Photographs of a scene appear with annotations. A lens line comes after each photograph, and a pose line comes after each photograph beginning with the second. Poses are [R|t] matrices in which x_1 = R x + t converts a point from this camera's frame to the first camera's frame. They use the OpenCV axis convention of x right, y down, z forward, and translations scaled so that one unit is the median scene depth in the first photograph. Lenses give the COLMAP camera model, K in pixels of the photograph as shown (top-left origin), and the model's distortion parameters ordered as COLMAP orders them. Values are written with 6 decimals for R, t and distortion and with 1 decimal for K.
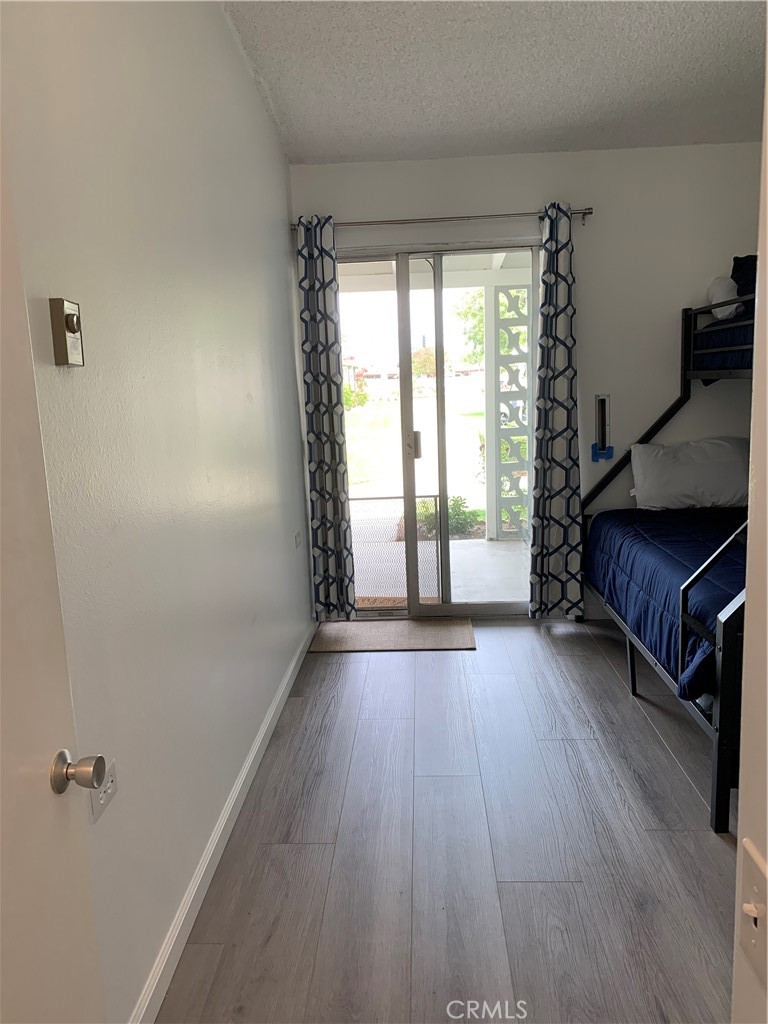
lens RADIAL K [[788.7, 0, 379.4], [0, 788.7, 512.0], [0, 0, 1]] dist [0.005926, -0.006091]
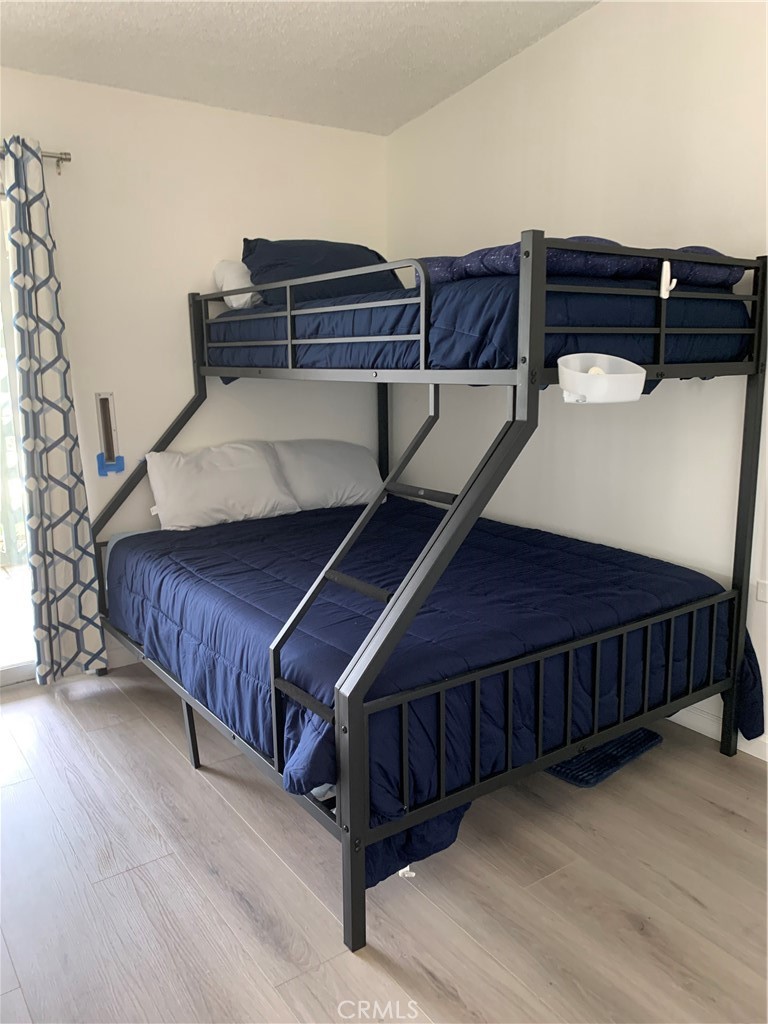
lens RADIAL K [[788.7, 0, 384.8], [0, 788.7, 520.6], [0, 0, 1]] dist [0.005926, -0.006091]
pose [[0.786589, -0.096231, 0.609932, 0.002899], [0.081640, 0.995317, 0.051749, -0.038218], [-0.612056, 0.009089, 0.790762, 0.192886]]
